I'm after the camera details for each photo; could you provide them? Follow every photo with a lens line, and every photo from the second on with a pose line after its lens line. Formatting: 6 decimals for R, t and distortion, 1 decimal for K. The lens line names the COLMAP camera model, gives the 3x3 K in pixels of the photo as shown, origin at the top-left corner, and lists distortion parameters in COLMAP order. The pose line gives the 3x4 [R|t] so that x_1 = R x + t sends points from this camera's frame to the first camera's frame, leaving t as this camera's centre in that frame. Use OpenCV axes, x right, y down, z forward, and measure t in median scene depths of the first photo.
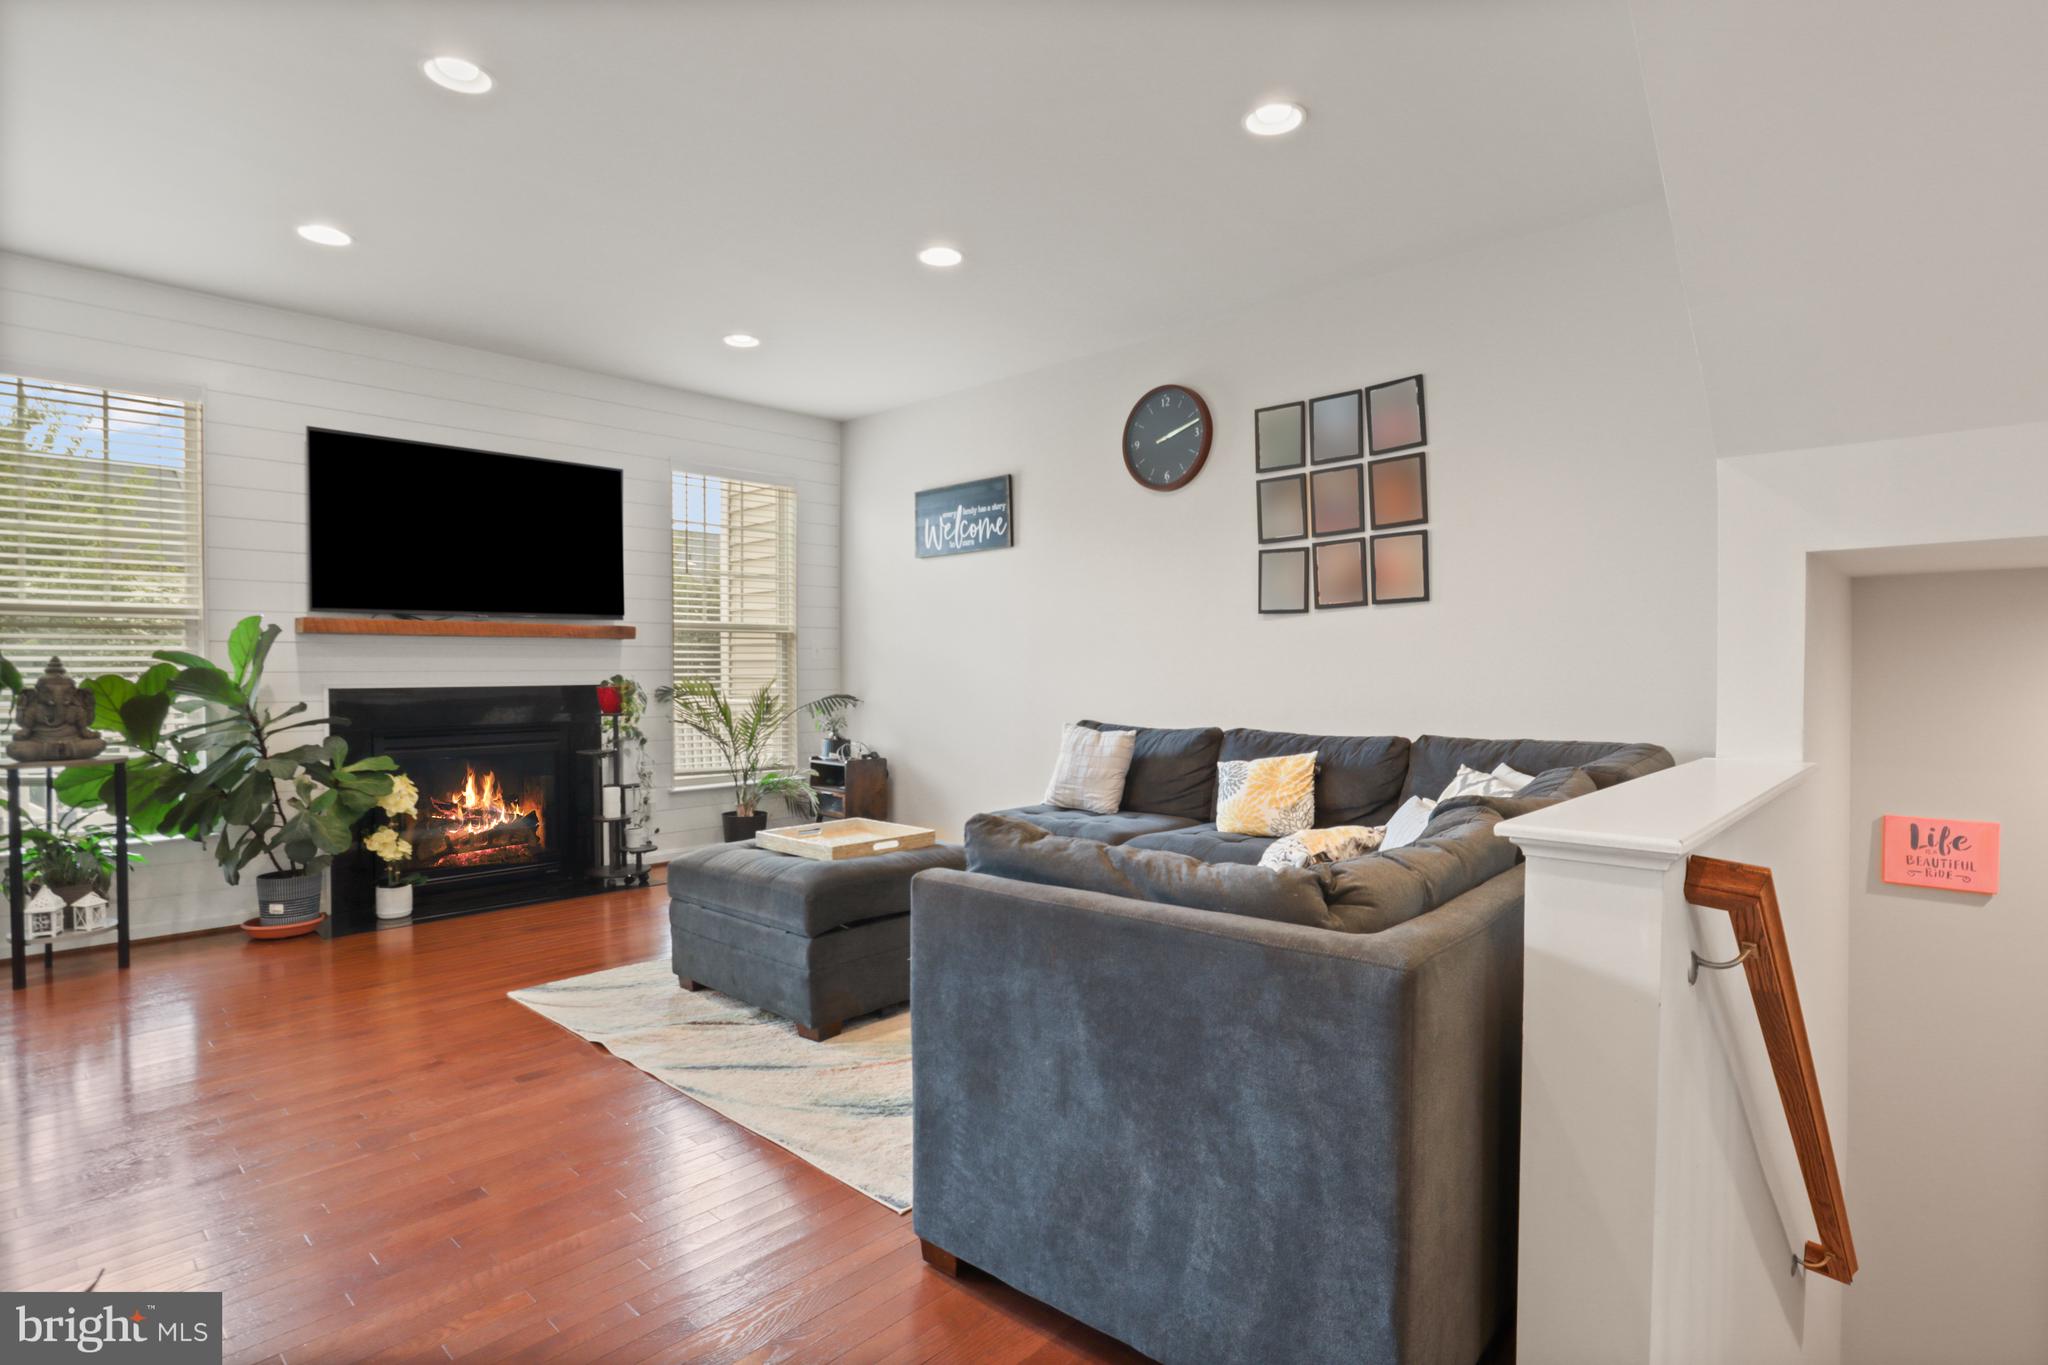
lens RADIAL K [[1028.9, 0, 1028.1], [0, 1028.9, 680.4], [0, 0, 1]] dist [-0.025348, 0.012984]
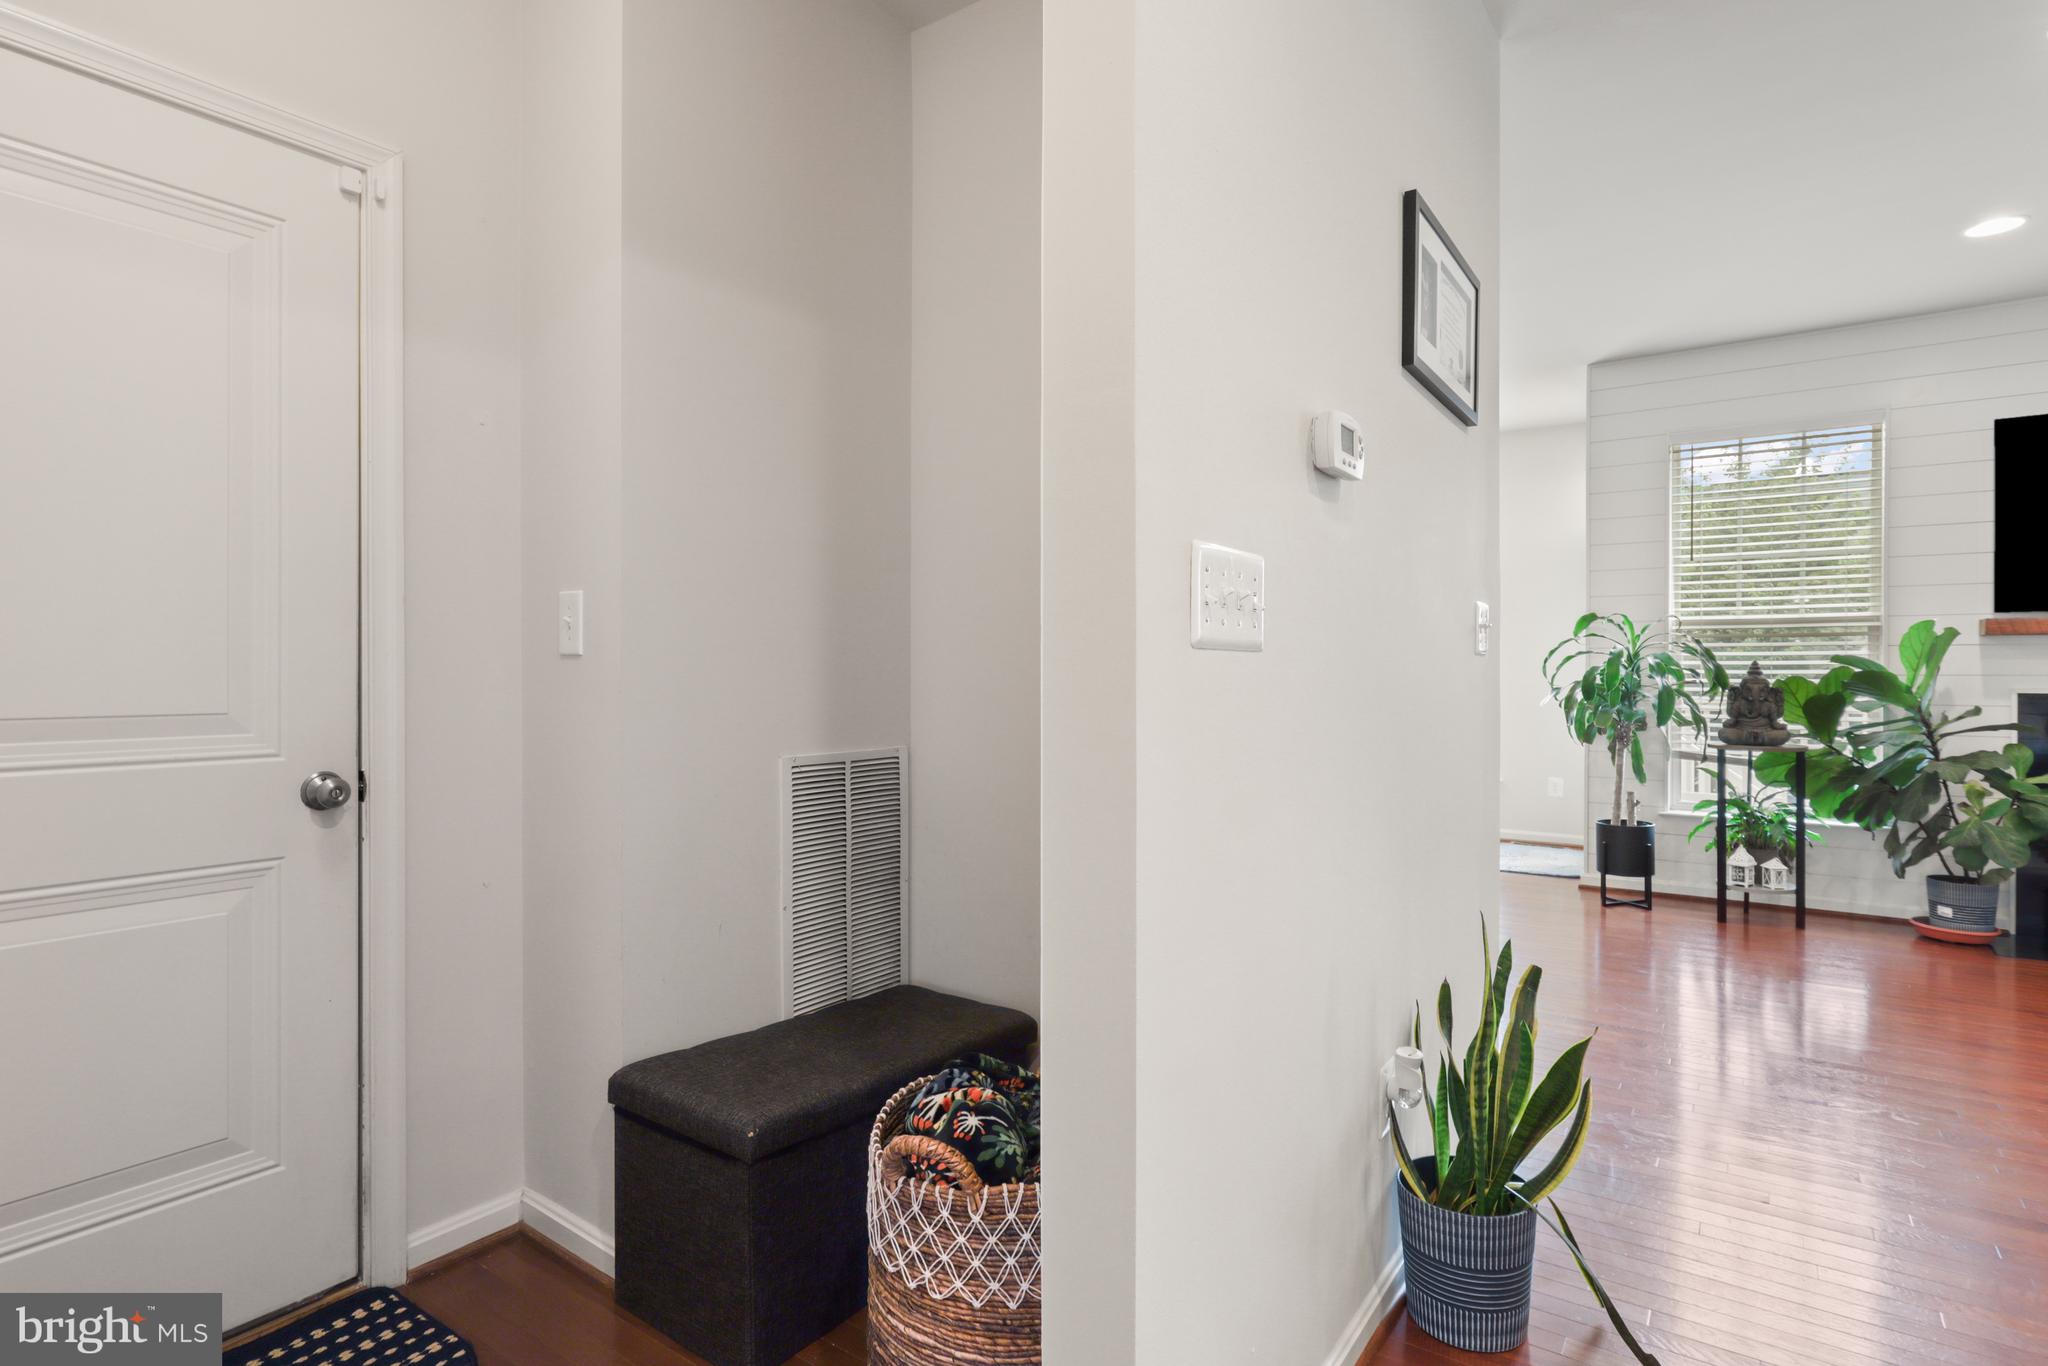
lens RADIAL K [[1028.9, 0, 1019.6], [0, 1028.9, 677.6], [0, 0, 1]] dist [-0.025348, 0.012984]
pose [[0.125971, 0.007779, -0.992003, 0.156216], [-0.015156, 0.999868, 0.005916, 0.002744], [0.991918, 0.014289, 0.126072, -0.036346]]
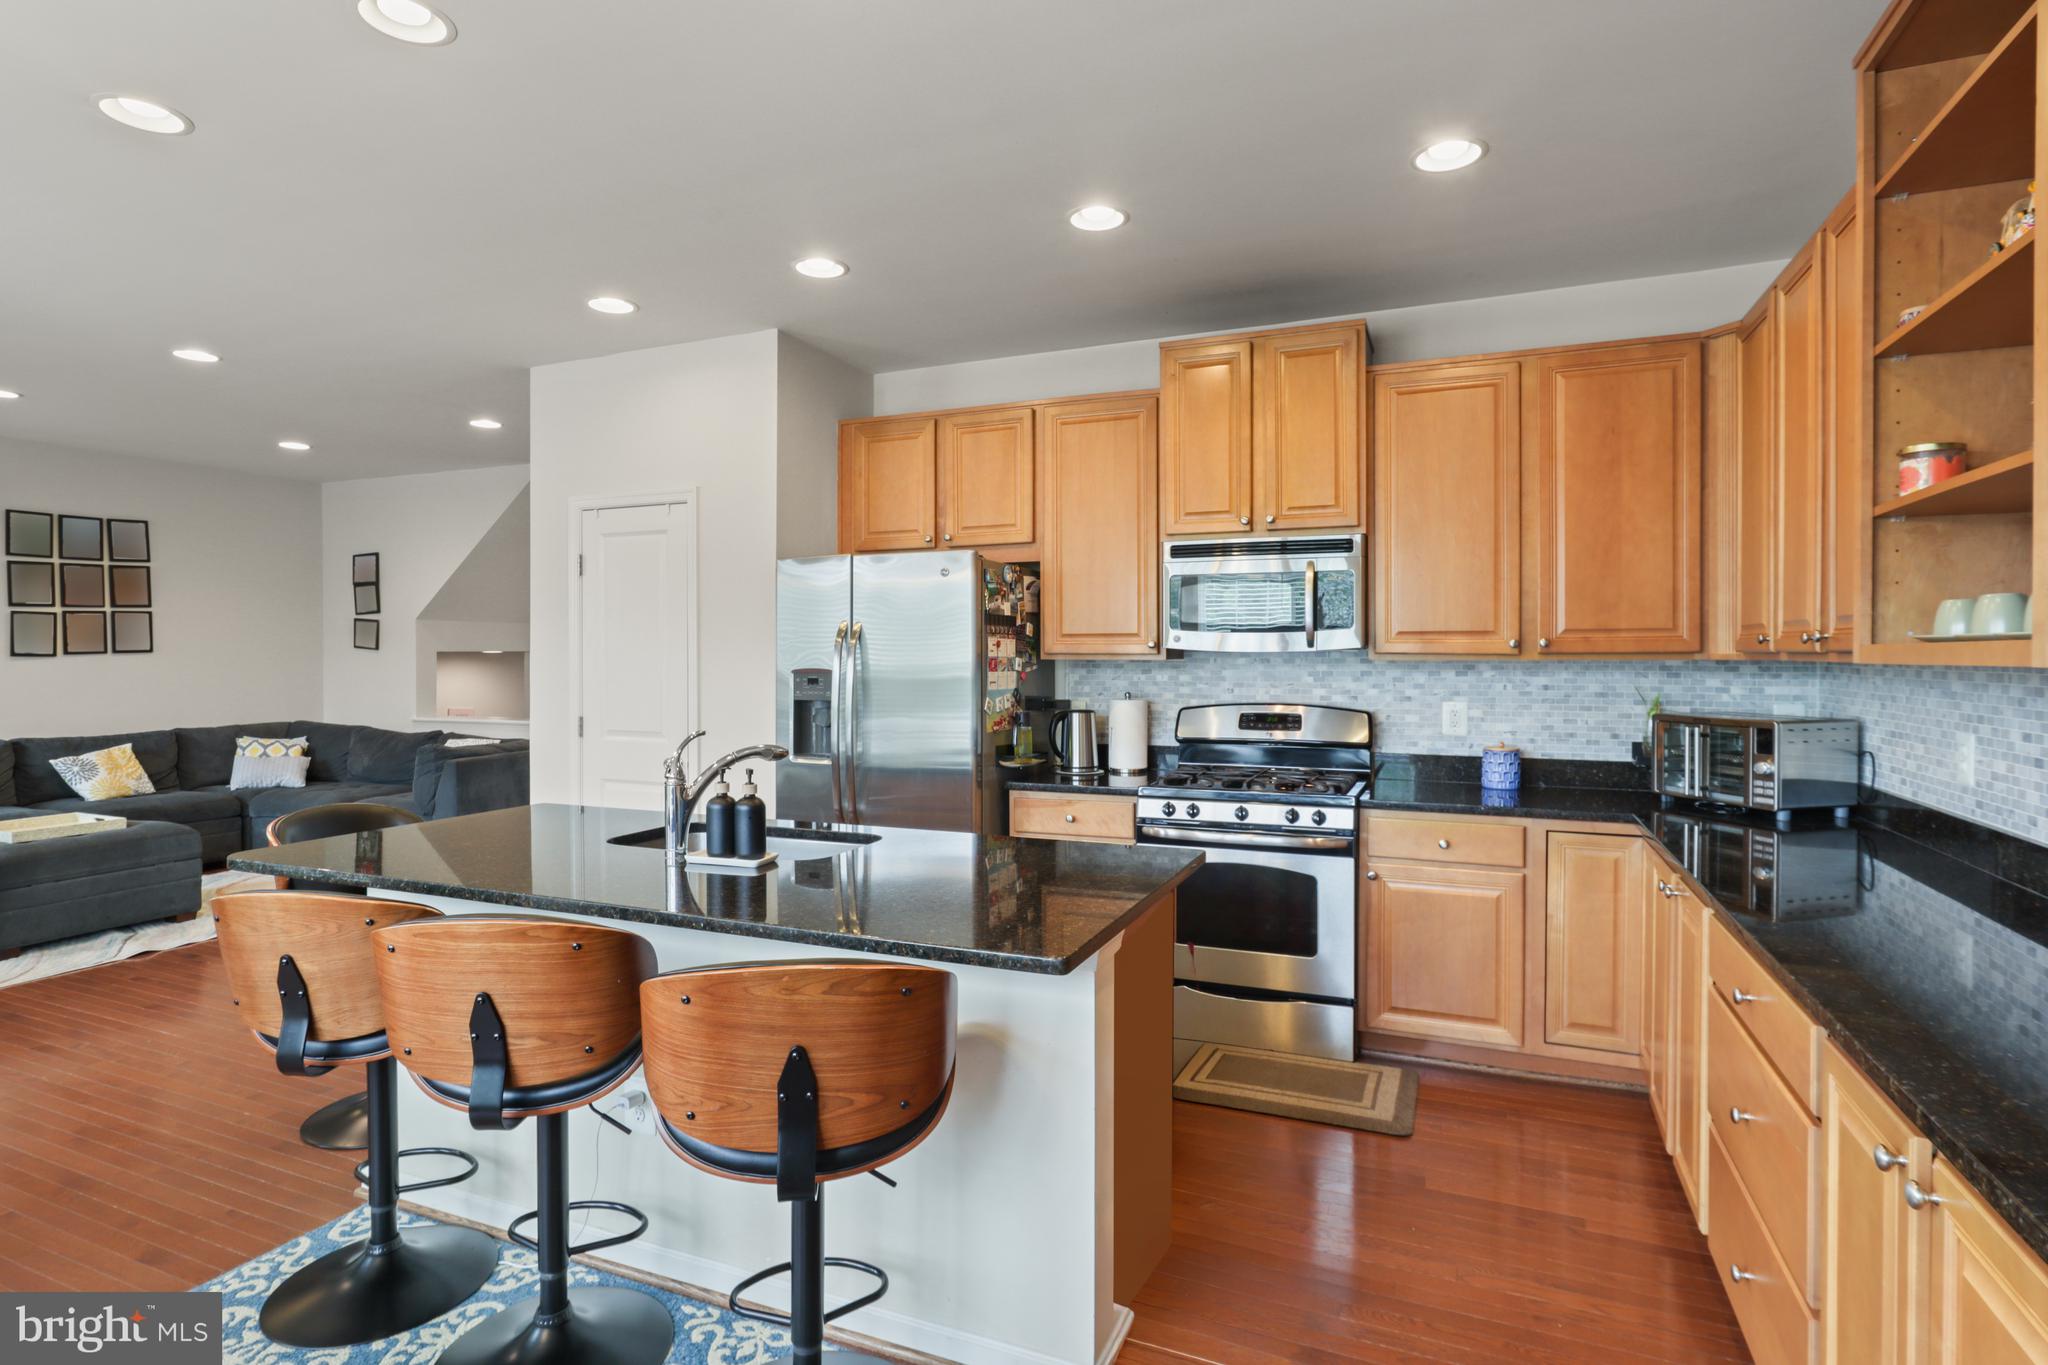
lens RADIAL K [[1028.9, 0, 1025.0], [0, 1028.9, 660.9], [0, 0, 1]] dist [-0.025348, 0.012984]
pose [[-0.337075, -0.006117, 0.941458, -0.449437], [0.011215, 0.999882, 0.010512, -0.016701], [-0.941411, 0.014102, -0.336967, 0.048592]]
